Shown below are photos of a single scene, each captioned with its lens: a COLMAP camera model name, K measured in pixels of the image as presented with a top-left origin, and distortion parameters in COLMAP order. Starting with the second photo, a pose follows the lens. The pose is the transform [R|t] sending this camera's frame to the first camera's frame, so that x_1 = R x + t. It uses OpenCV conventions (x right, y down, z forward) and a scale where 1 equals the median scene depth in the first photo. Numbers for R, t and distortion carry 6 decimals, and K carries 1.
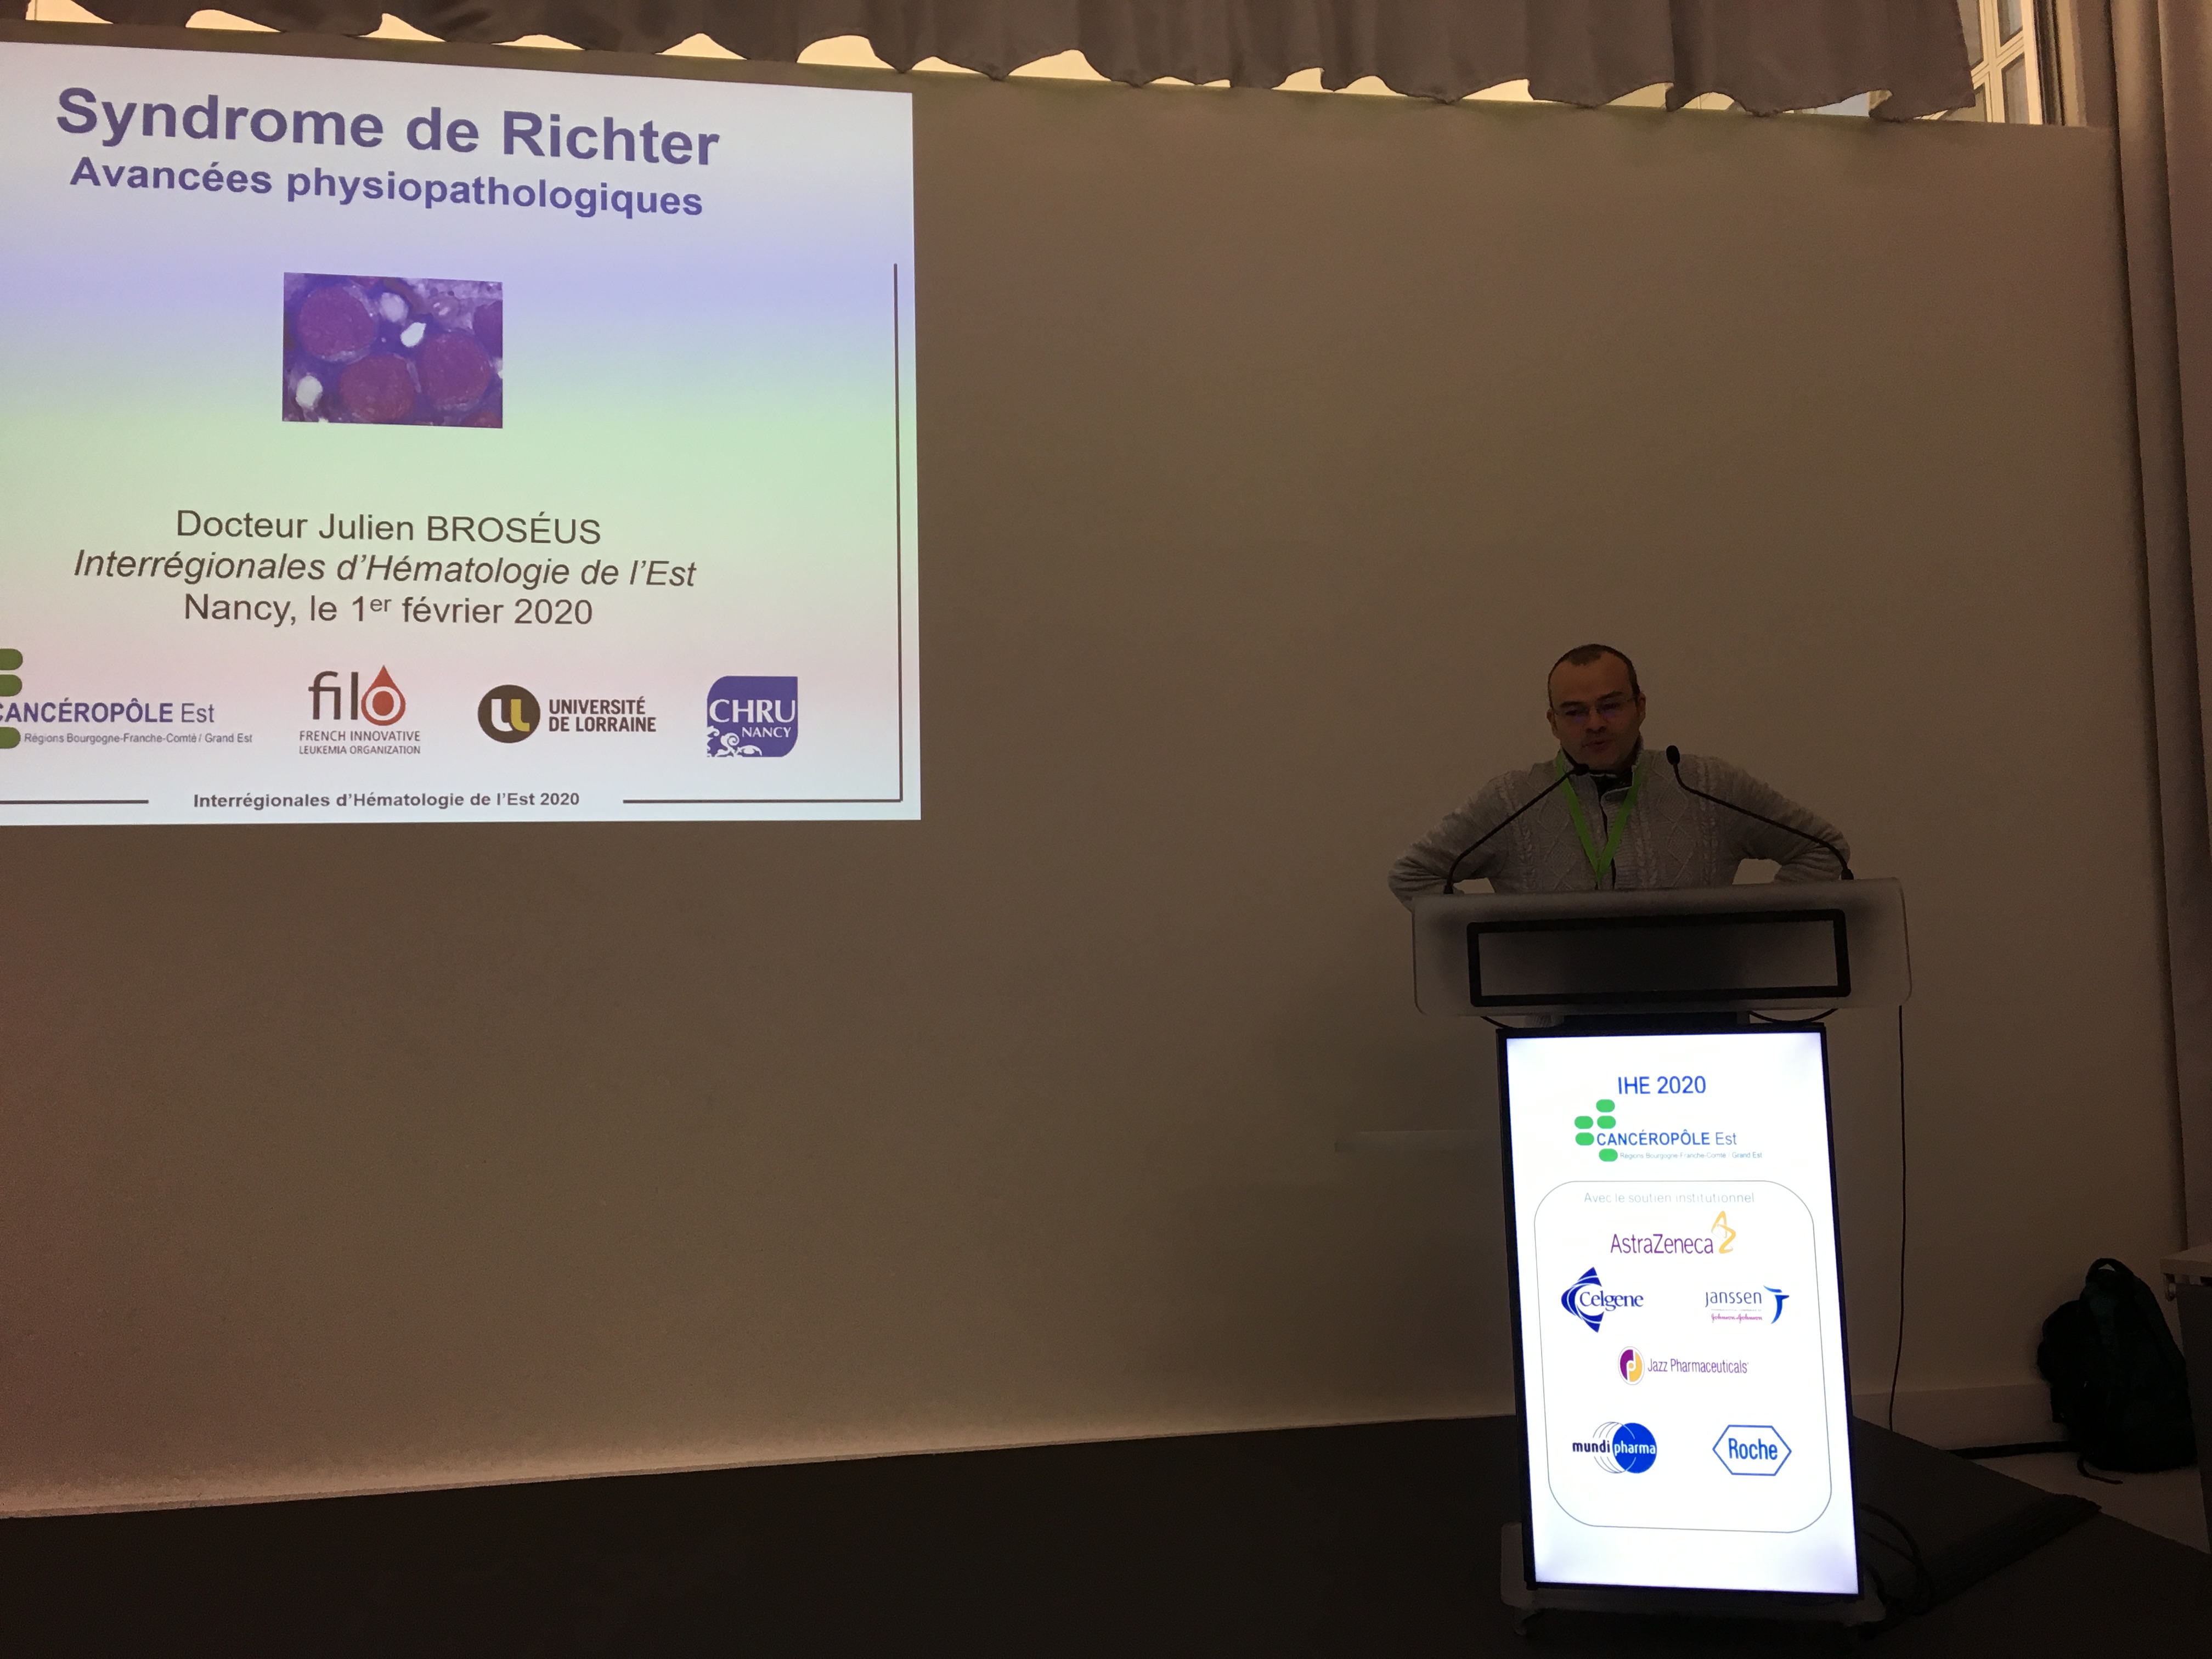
lens RADIAL K [[1881.8, 0, 1106.0], [0, 1881.8, 829.5], [0, 0, 1]] dist [0.099340, -0.129078]
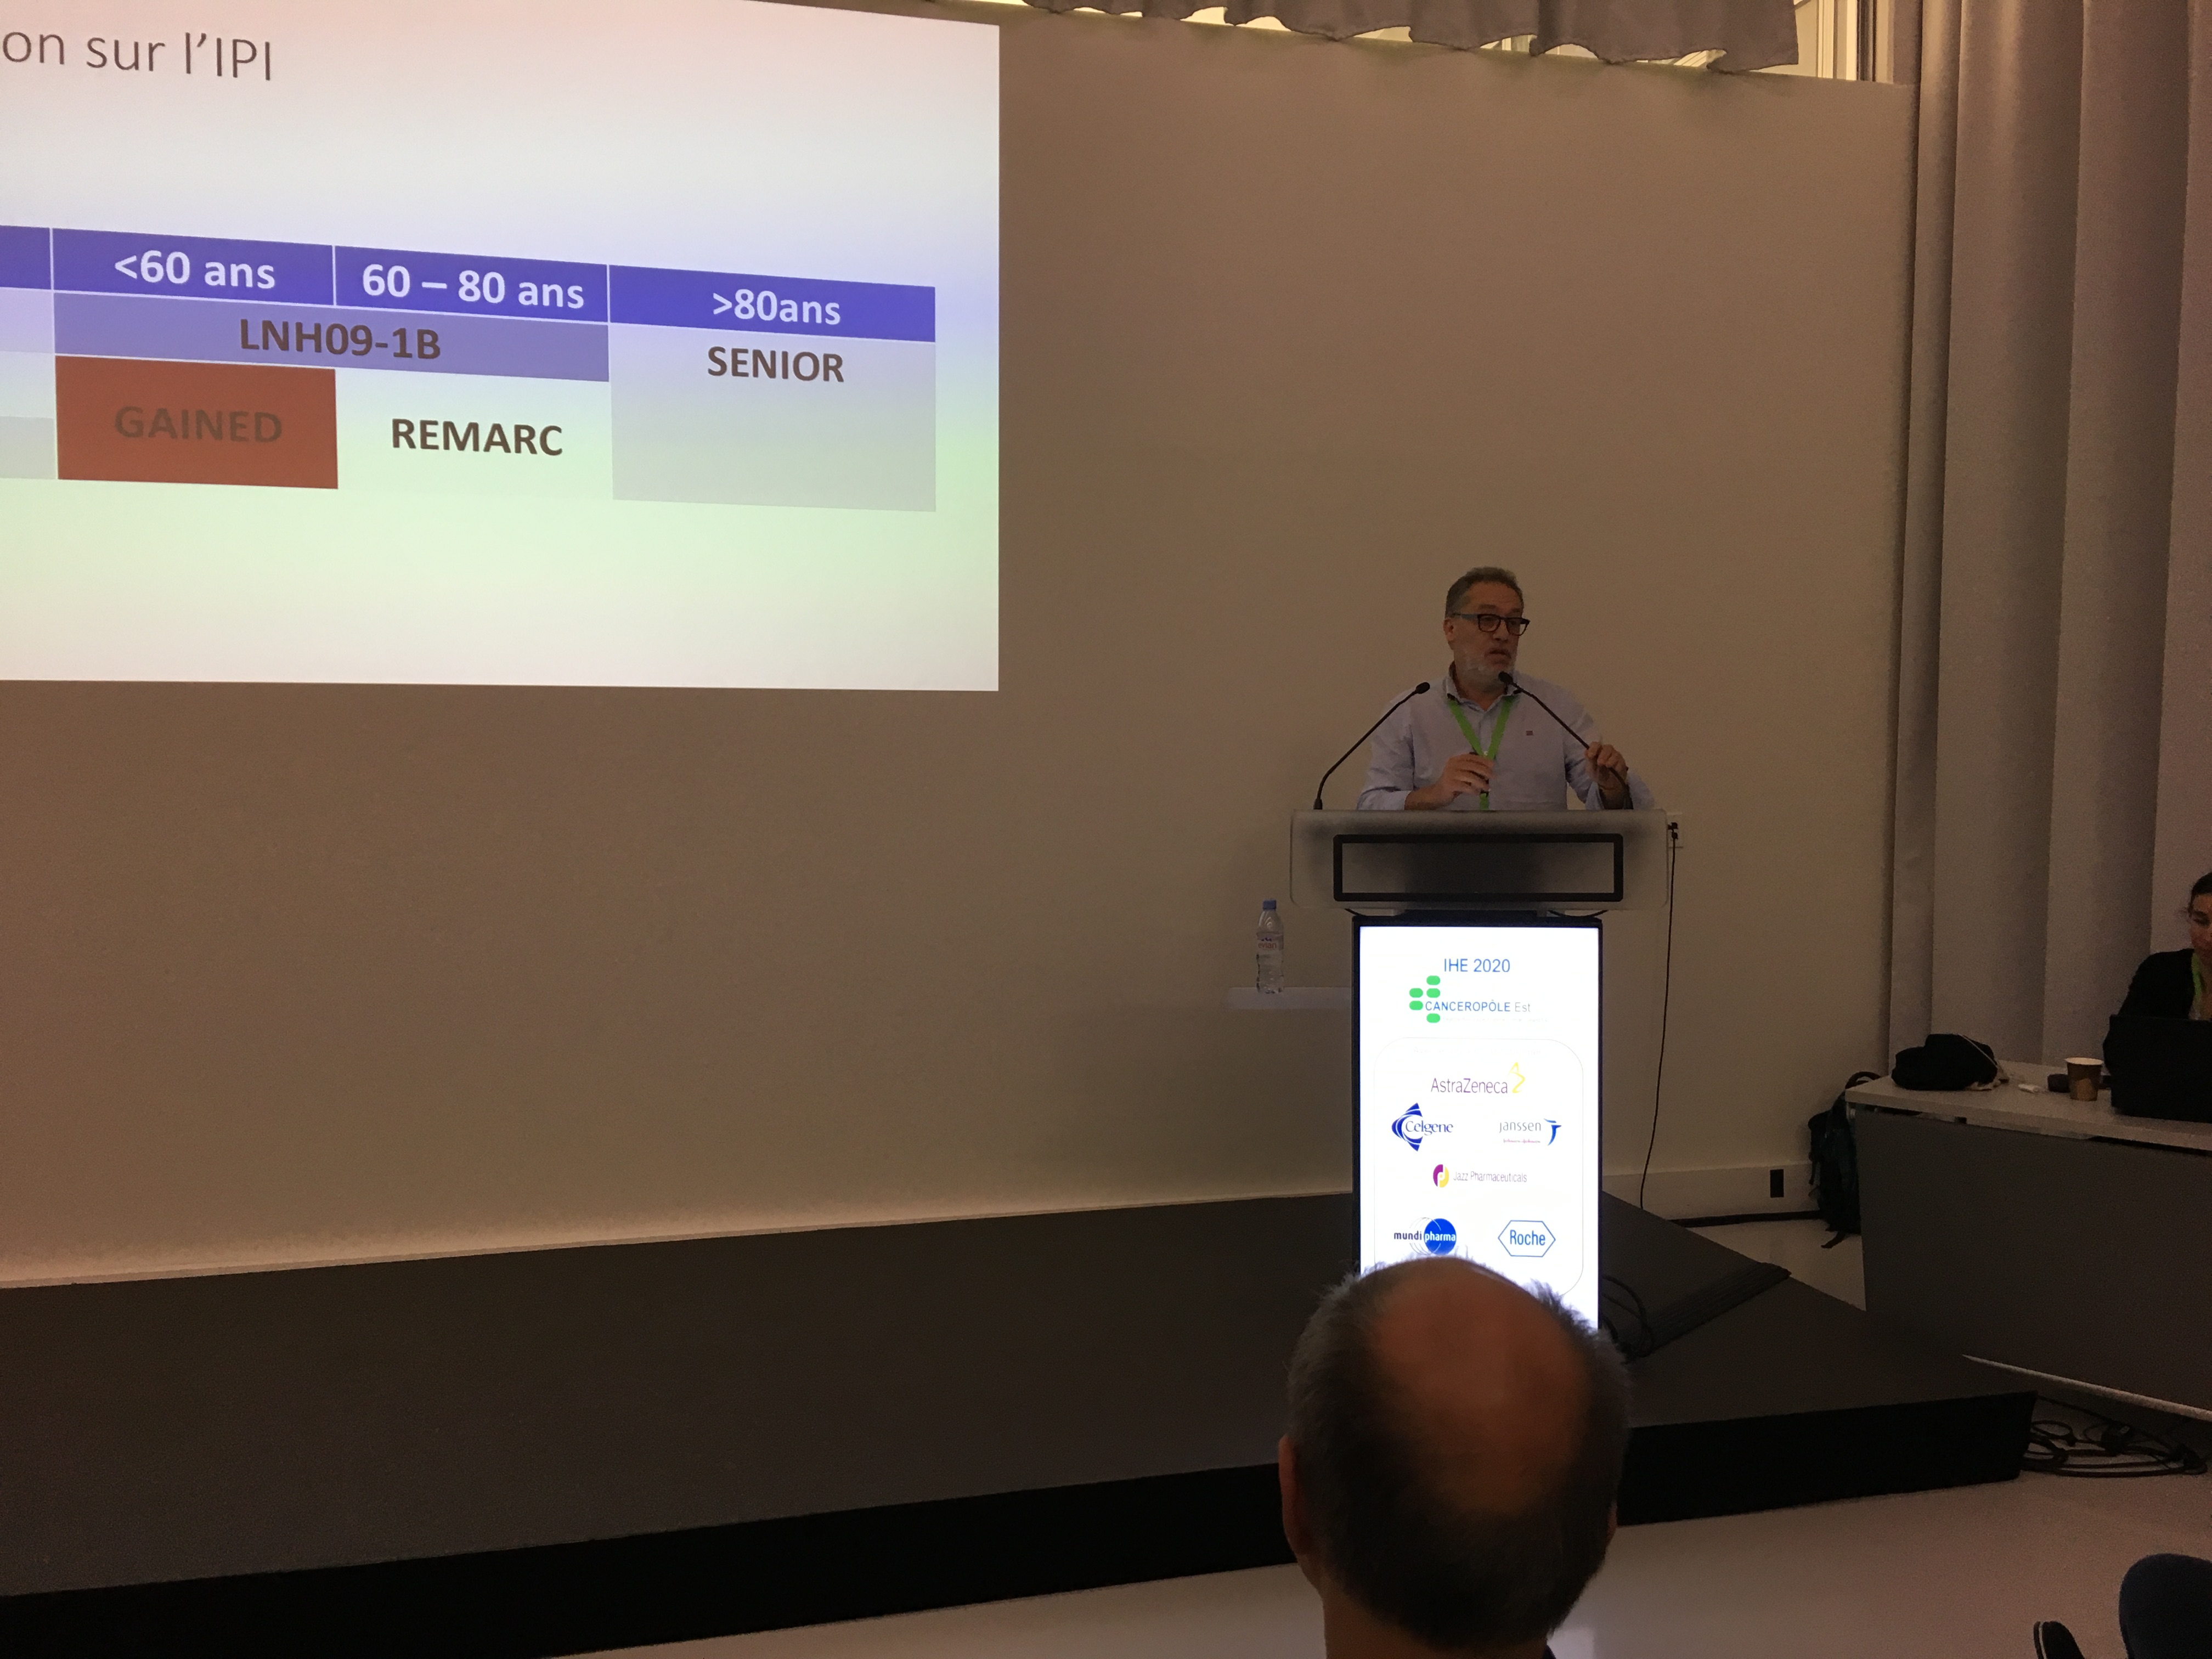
lens RADIAL K [[1908.0, 0, 1106.0], [0, 1908.0, 829.5], [0, 0, 1]] dist [0.081620, -0.102985]
pose [[0.995535, 0.020410, 0.092161, -0.078558], [-0.032021, 0.991472, 0.126327, -0.111963], [-0.088796, -0.128714, 0.987698, -0.245547]]
